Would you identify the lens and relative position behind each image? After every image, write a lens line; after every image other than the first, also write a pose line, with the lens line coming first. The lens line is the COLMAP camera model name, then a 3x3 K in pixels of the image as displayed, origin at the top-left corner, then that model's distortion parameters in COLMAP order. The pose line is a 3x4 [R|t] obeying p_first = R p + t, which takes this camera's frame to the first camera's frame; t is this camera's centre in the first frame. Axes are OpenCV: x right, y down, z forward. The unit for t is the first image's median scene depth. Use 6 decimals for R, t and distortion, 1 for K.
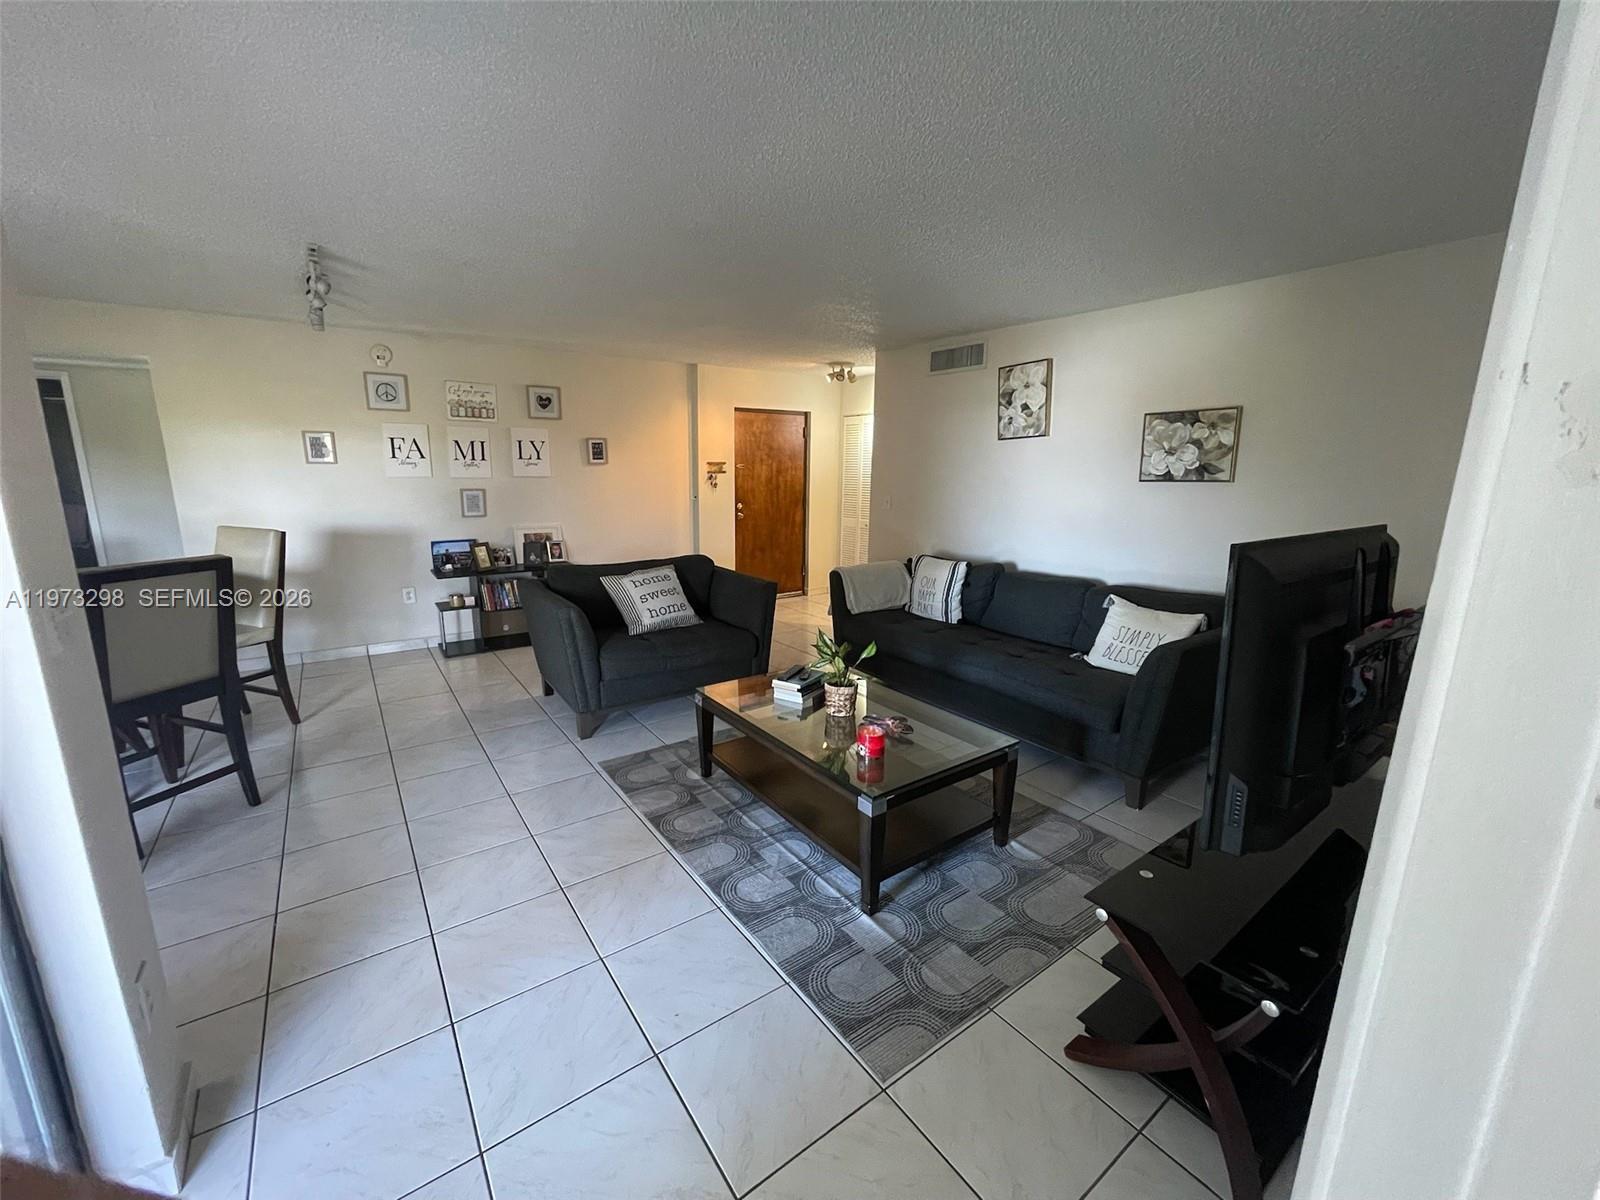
lens RADIAL K [[645.9, 0, 800.6], [0, 645.9, 604.3], [0, 0, 1]] dist [0.001643, -0.000007]
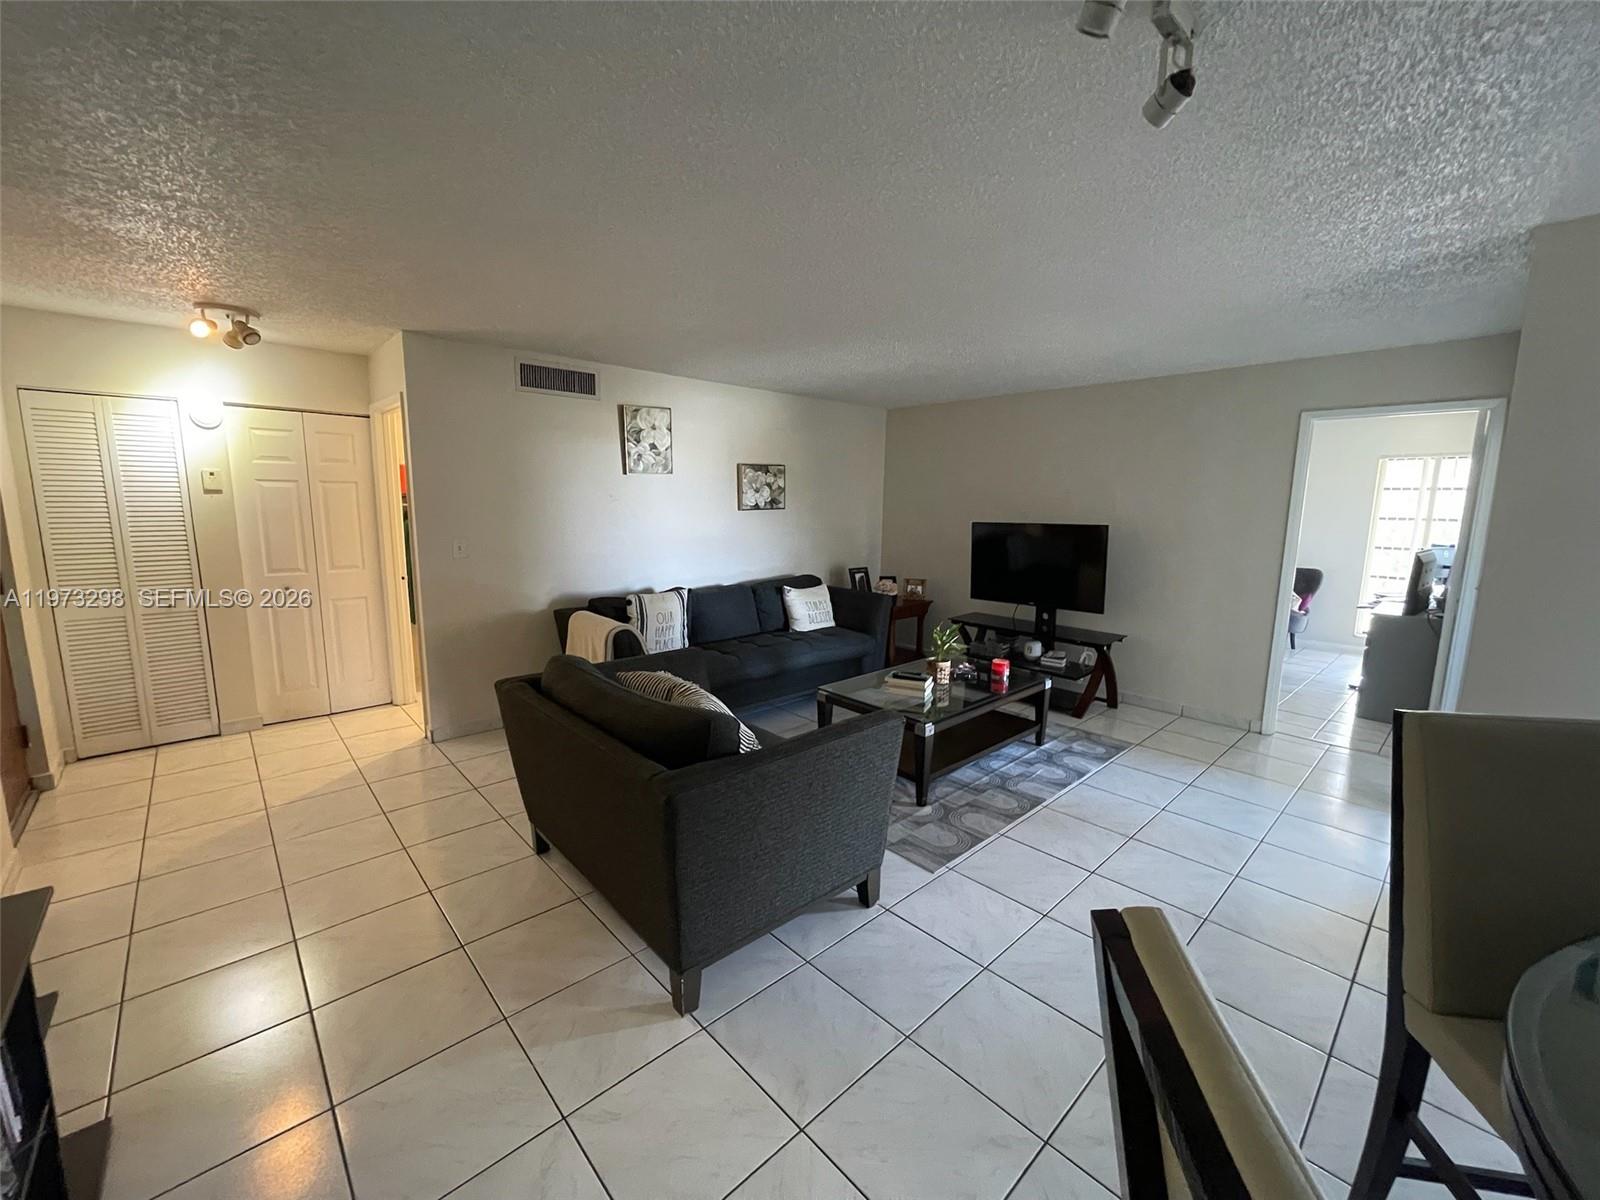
lens RADIAL K [[645.9, 0, 799.8], [0, 645.9, 599.8], [0, 0, 1]] dist [0.001643, -0.000007]
pose [[-0.120479, -0.160897, 0.979590, -0.971001], [0.198519, 0.962941, 0.182578, -0.246075], [-0.972664, 0.216464, -0.084073, 1.088293]]
